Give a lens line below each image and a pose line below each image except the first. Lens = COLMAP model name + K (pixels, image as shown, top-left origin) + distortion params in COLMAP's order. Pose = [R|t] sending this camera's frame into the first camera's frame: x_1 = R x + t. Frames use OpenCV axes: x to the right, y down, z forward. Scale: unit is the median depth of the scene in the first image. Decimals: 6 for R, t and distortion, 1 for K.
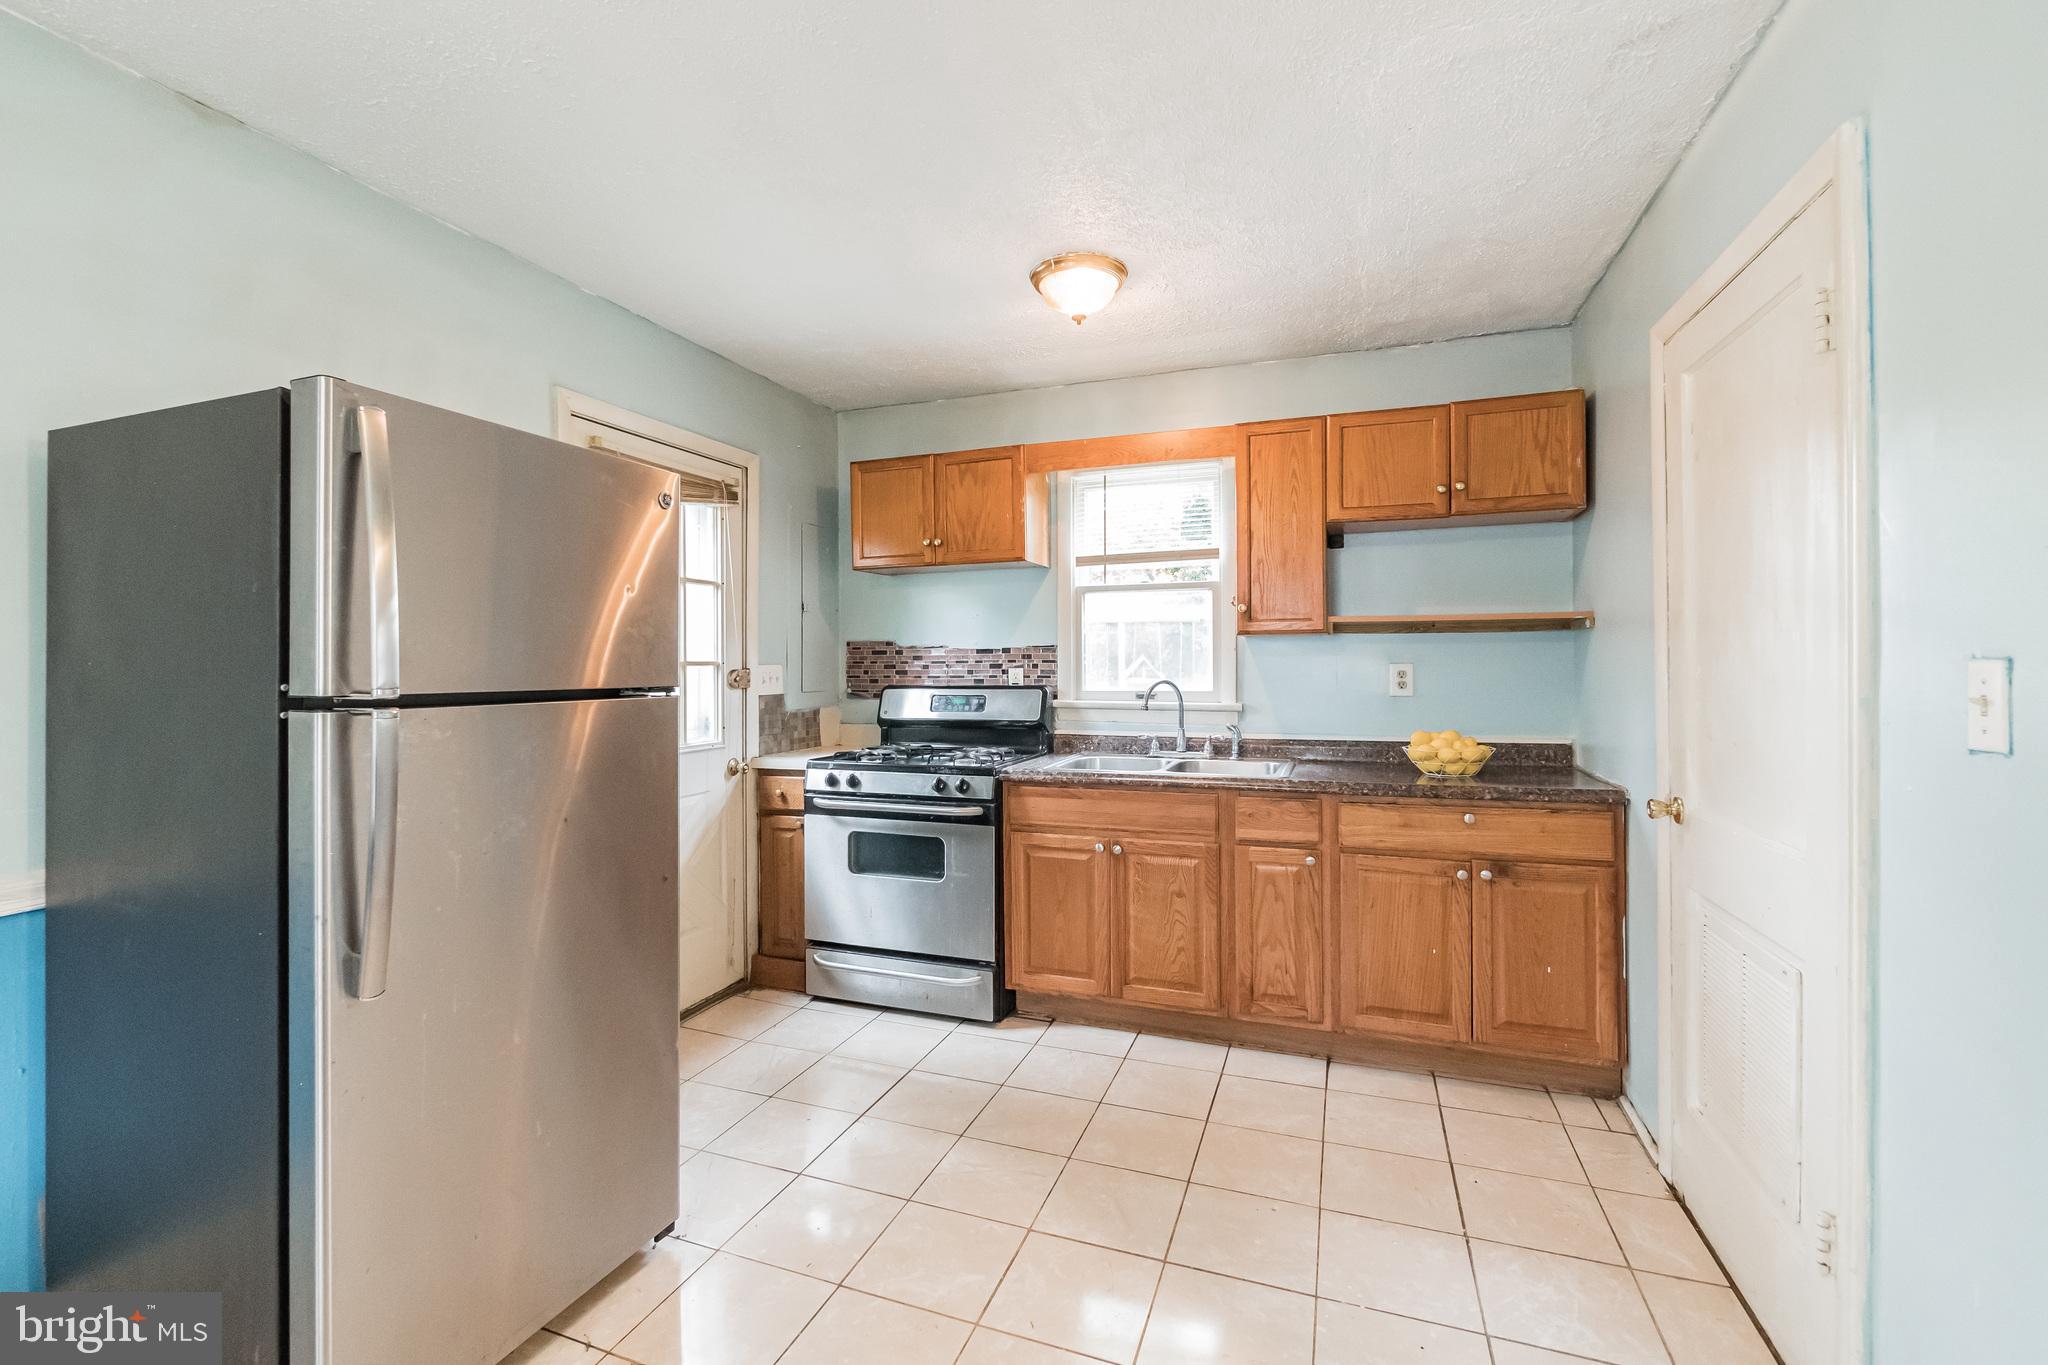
lens RADIAL K [[856.1, 0, 1022.4], [0, 856.1, 667.8], [0, 0, 1]] dist [-0.000606, 0.000506]
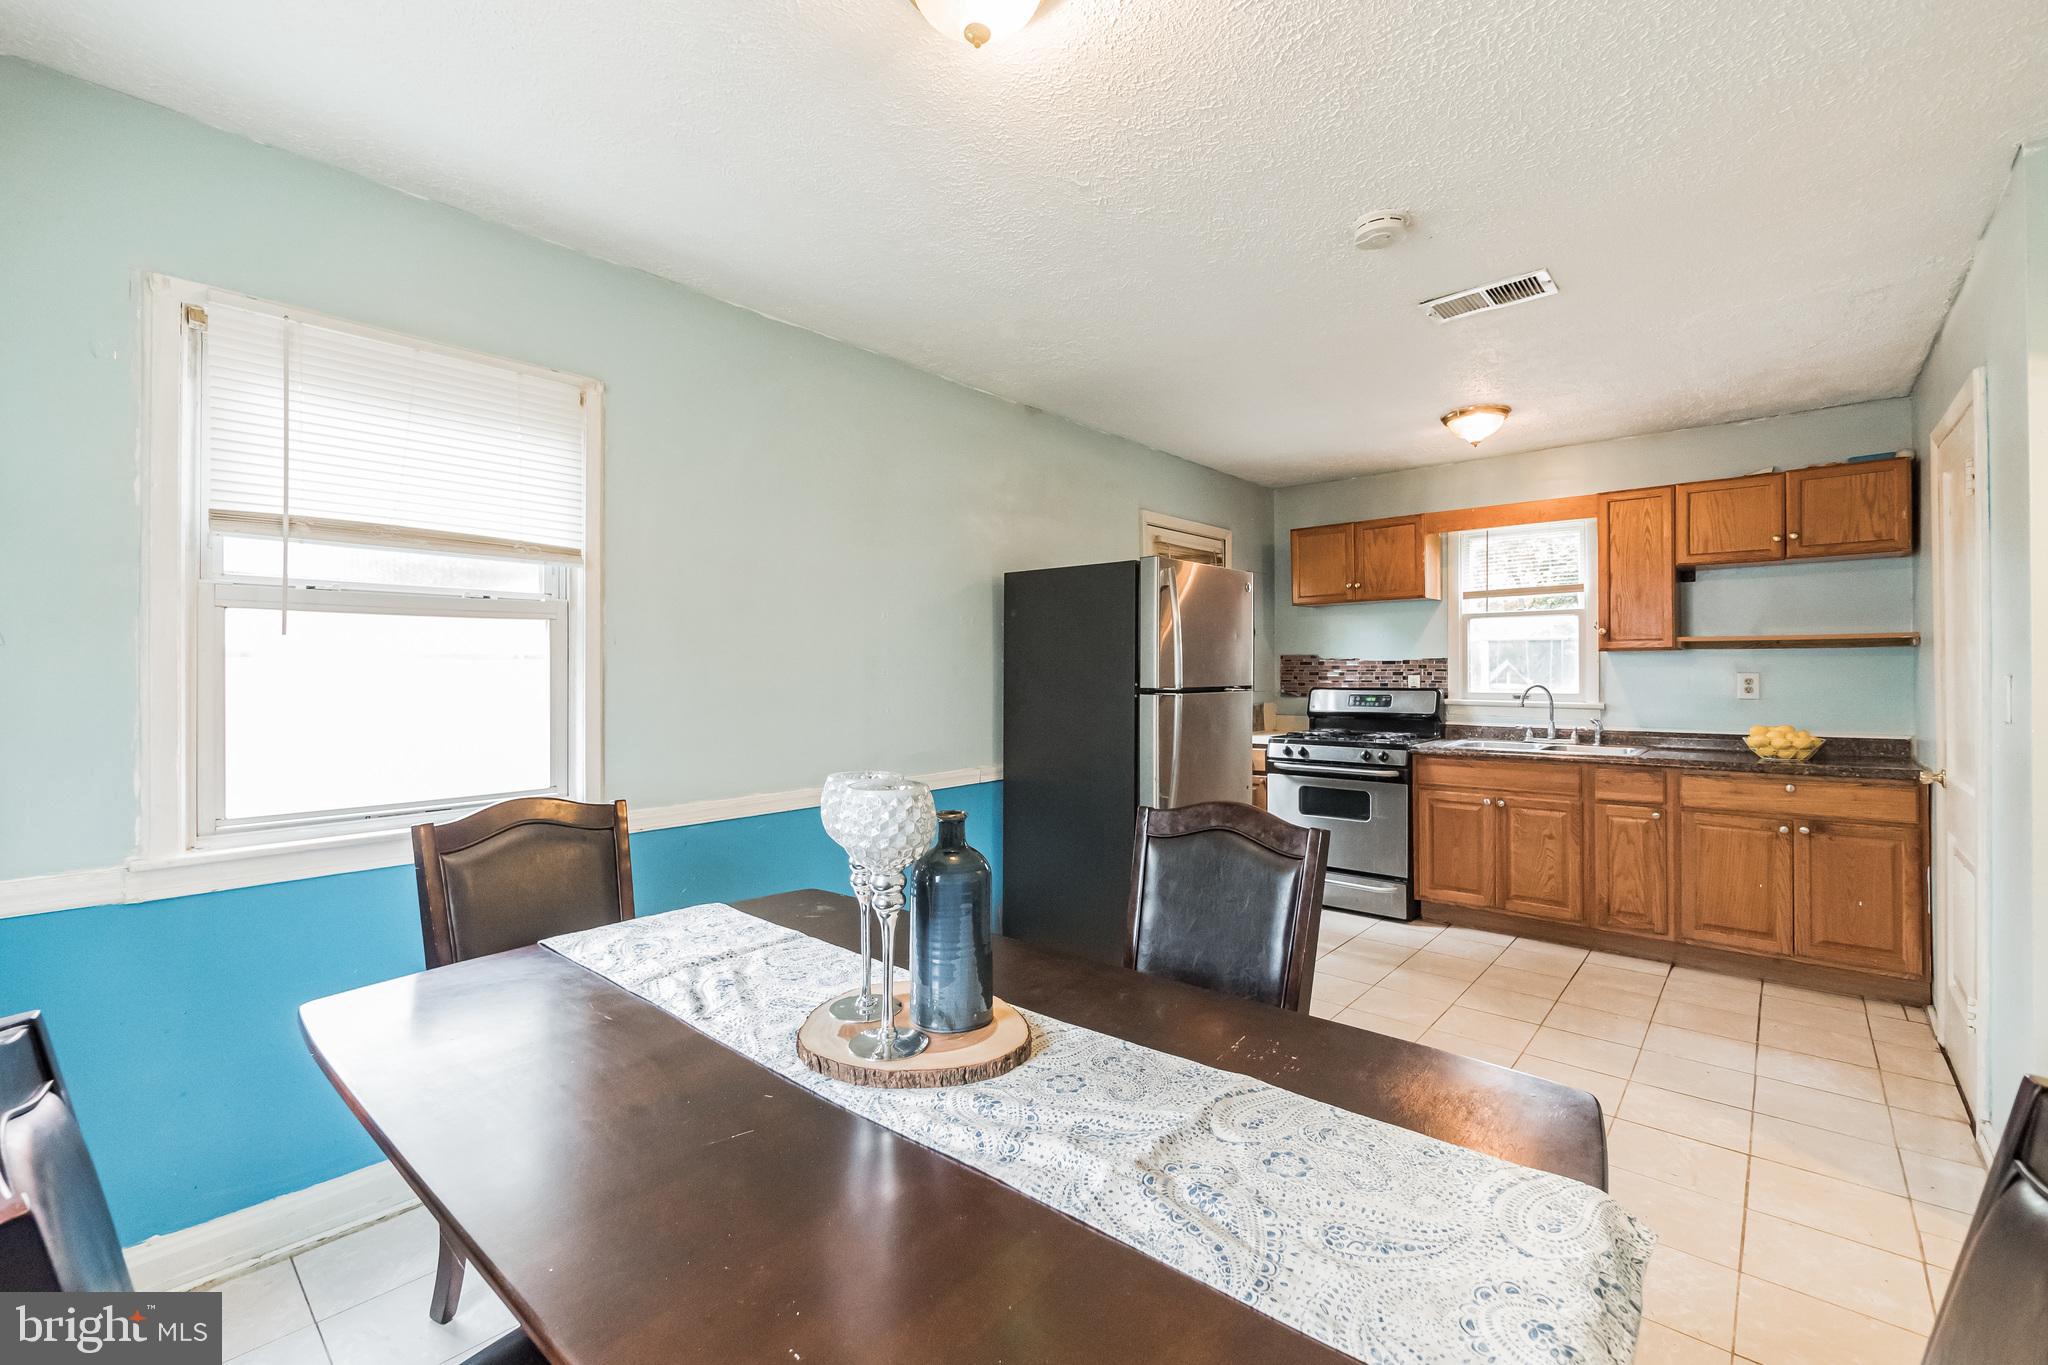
lens RADIAL K [[958.8, 0, 1028.4], [0, 958.8, 669.4], [0, 0, 1]] dist [0.001113, 0.000571]
pose [[0.950868, 0.001708, -0.309591, -0.136042], [-0.001962, 0.999998, -0.000507, -0.007799], [0.309590, 0.001089, 0.950870, -0.720692]]
